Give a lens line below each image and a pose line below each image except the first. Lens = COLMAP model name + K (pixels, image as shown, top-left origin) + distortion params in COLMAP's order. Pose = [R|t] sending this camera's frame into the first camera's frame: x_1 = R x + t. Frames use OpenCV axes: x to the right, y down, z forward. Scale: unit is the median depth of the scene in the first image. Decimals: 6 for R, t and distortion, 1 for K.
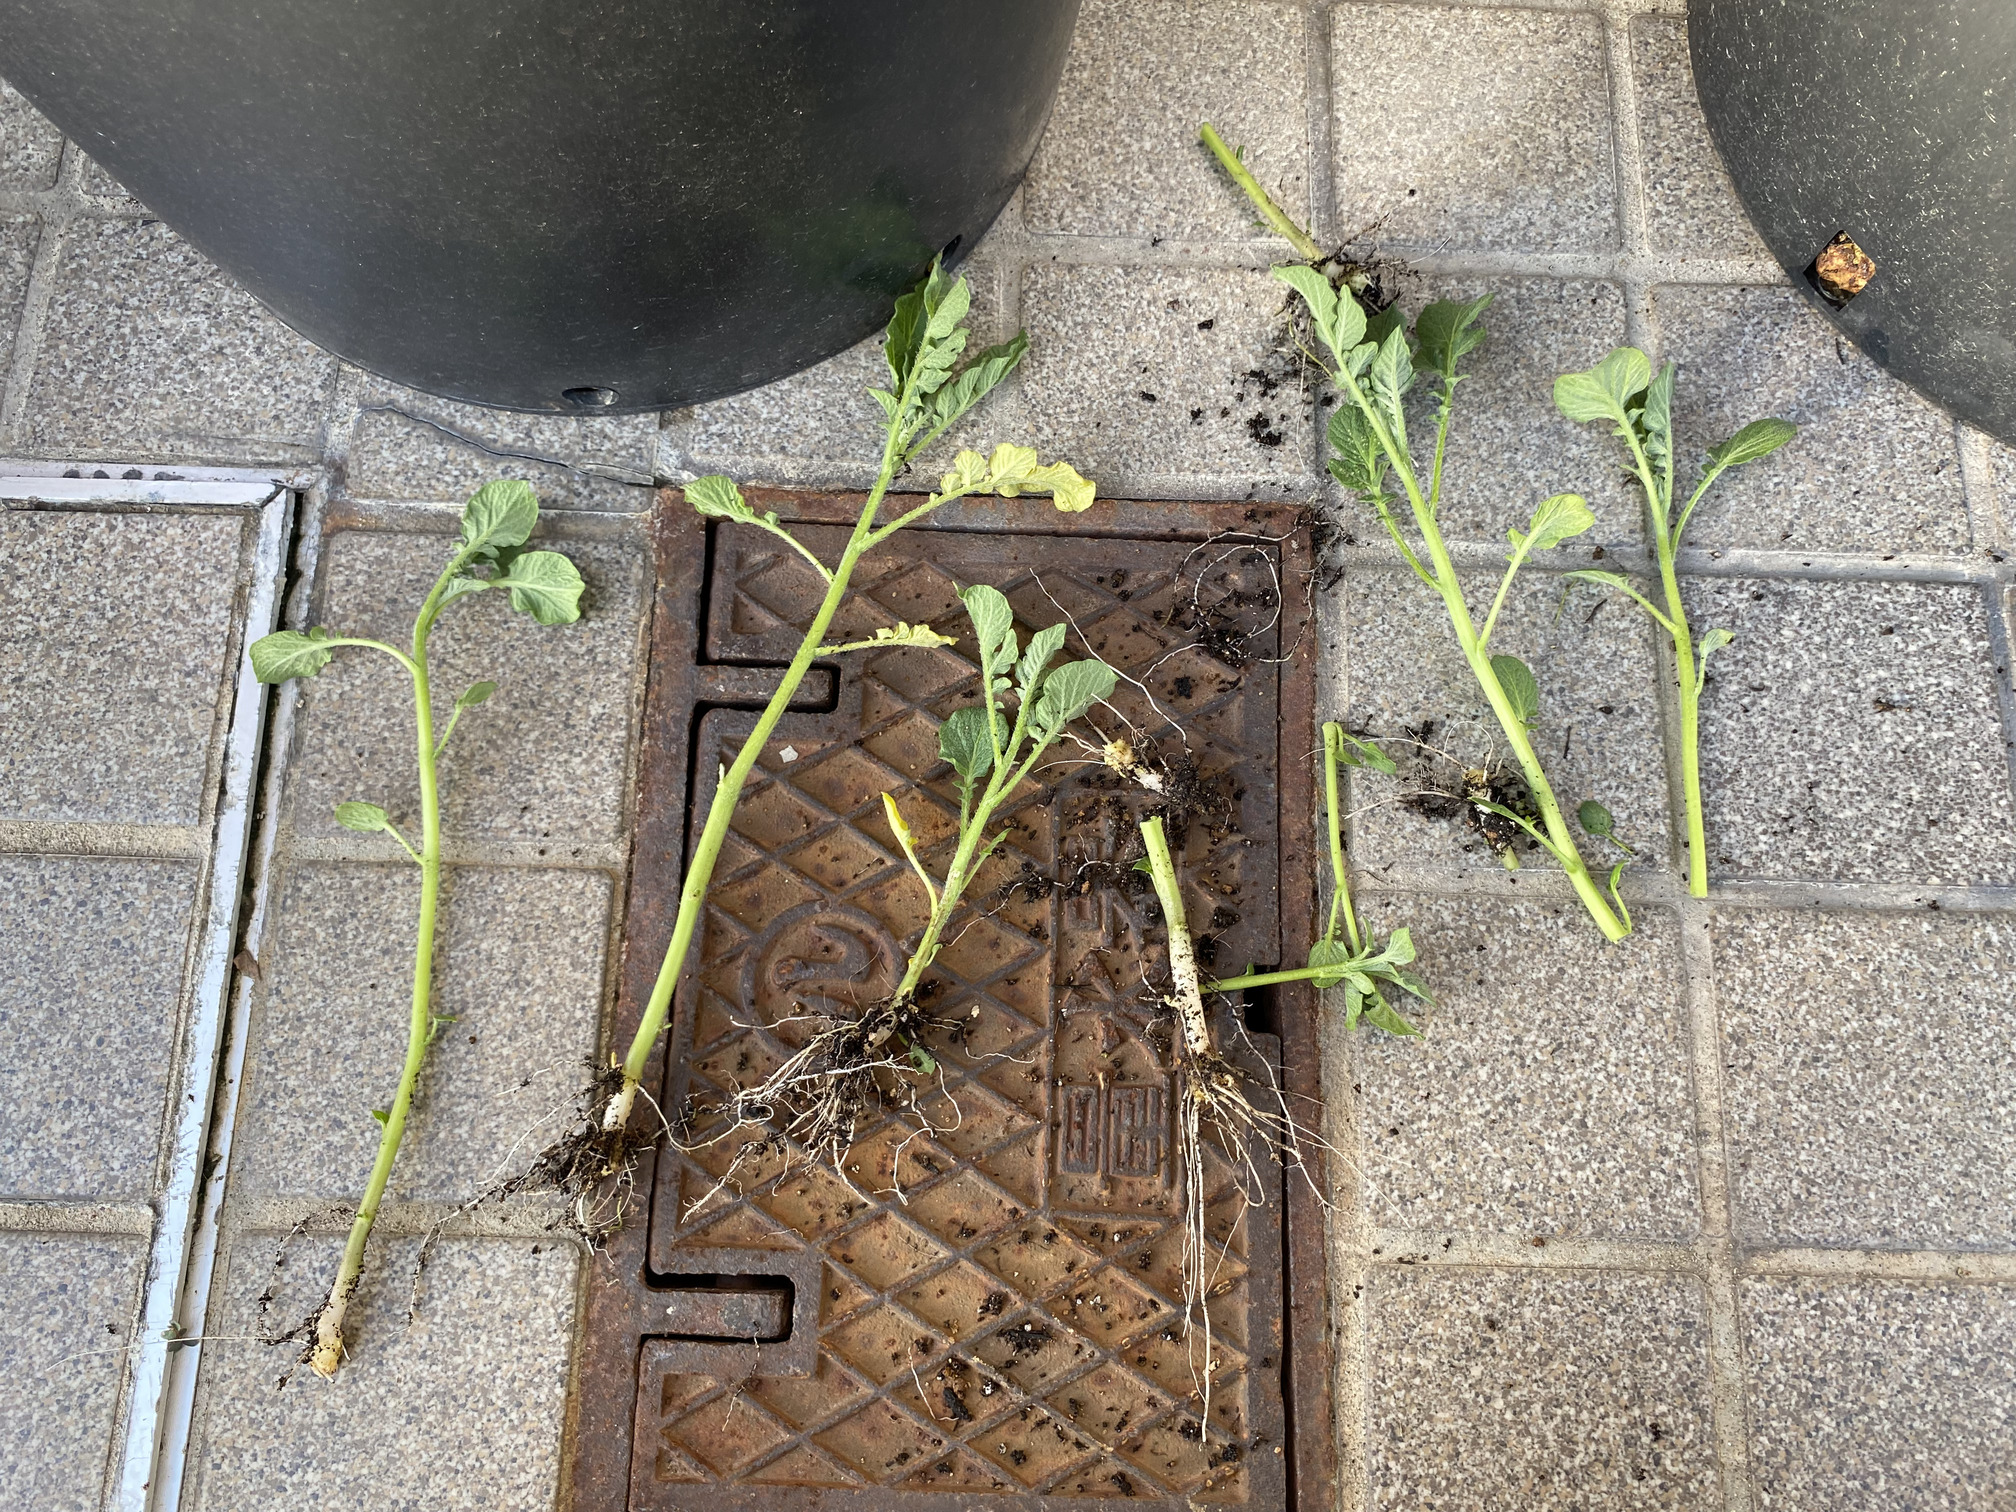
lens RADIAL K [[1553.7, 0, 1010.6], [0, 1553.7, 755.8], [0, 0, 1]] dist [0.013387, -0.019599]
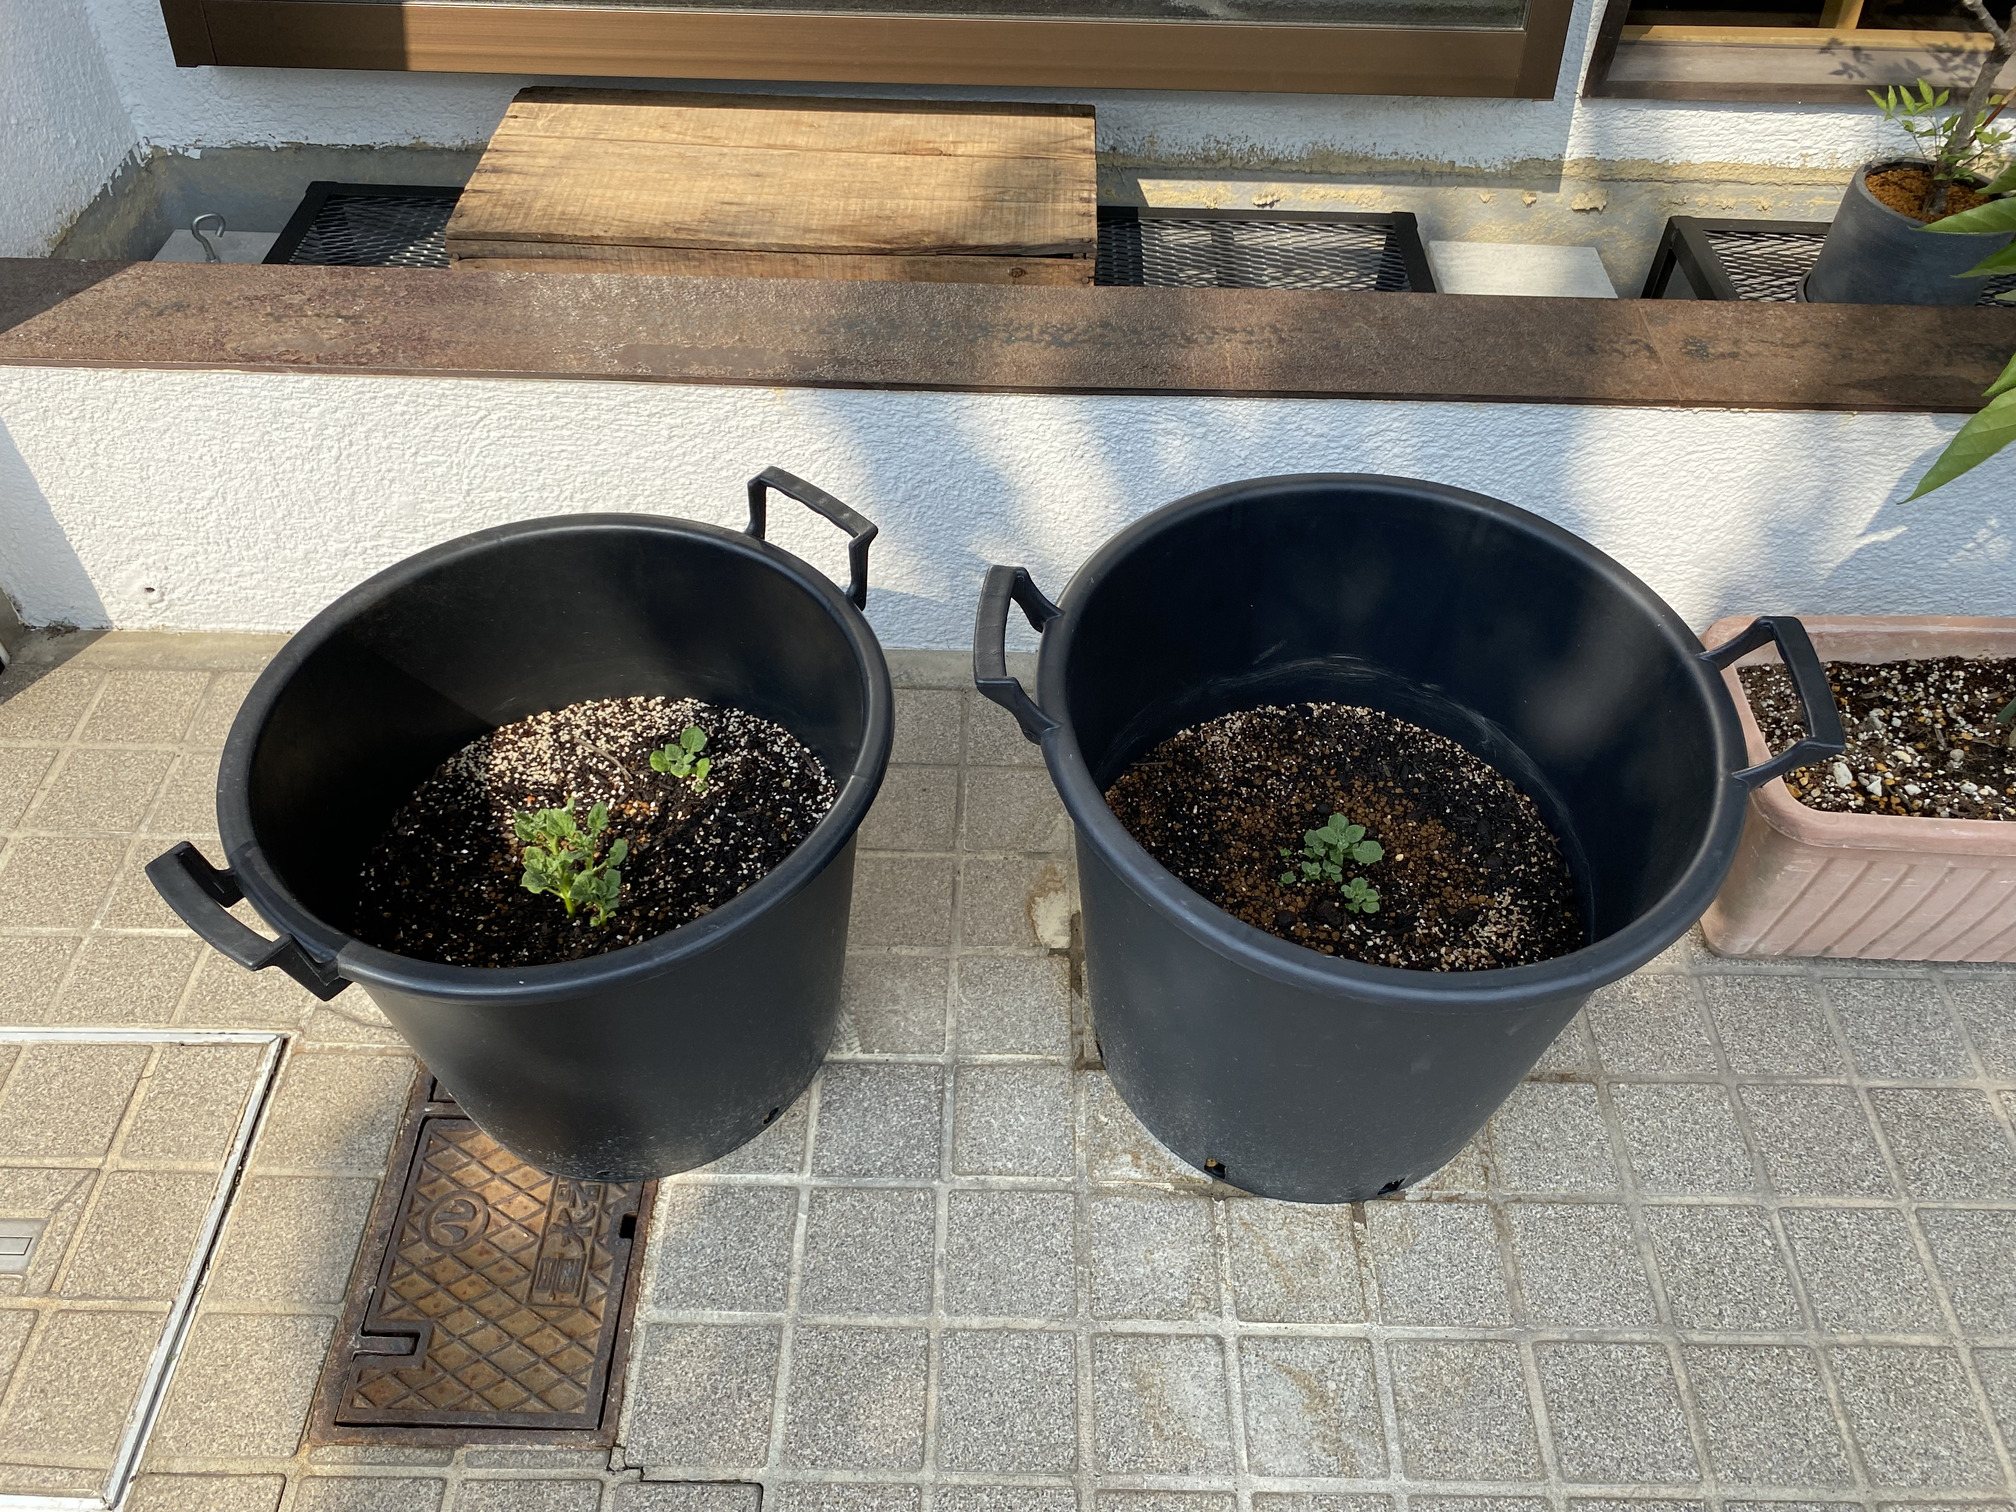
lens RADIAL K [[1553.7, 0, 1023.4], [0, 1553.7, 747.0], [0, 0, 1]] dist [0.013387, -0.019599]
pose [[0.999873, -0.009303, 0.012966, 0.743508], [0.014176, 0.890897, -0.453985, 0.593202], [-0.007328, 0.454111, 0.890915, -1.539500]]
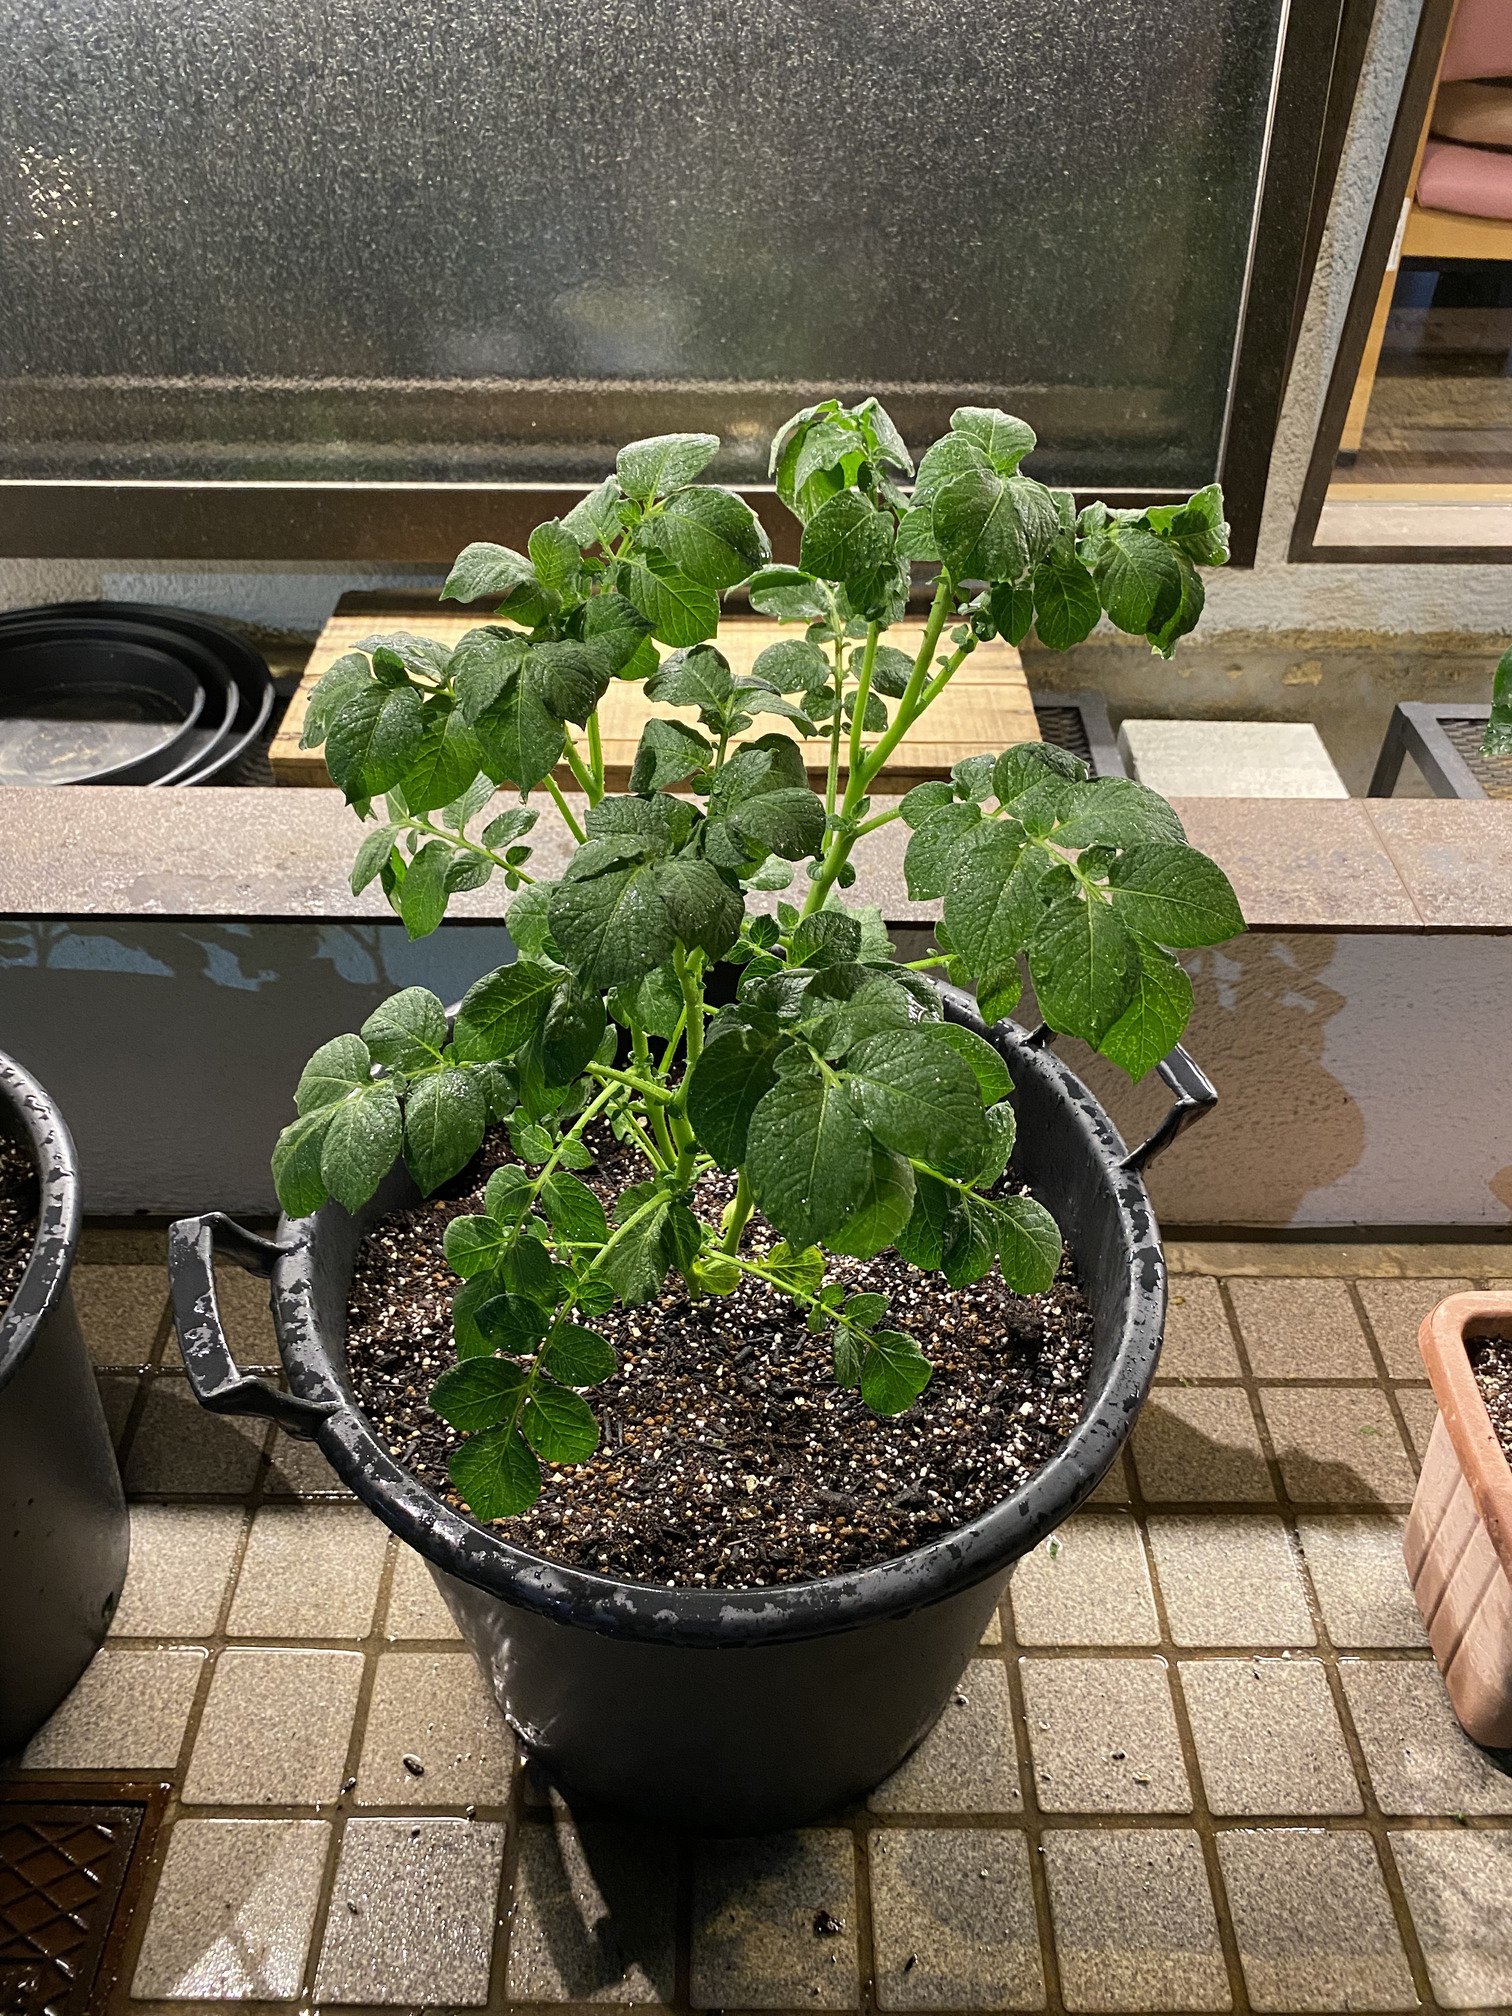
lens RADIAL K [[1553.7, 0, 749.1], [0, 1553.7, 1004.7], [0, 0, 1]] dist [0.013387, -0.019599]
pose [[0.999724, -0.022186, 0.007701, 0.953438], [0.022752, 0.833695, -0.551757, 0.118042], [0.005821, 0.551780, 0.833970, -1.184400]]
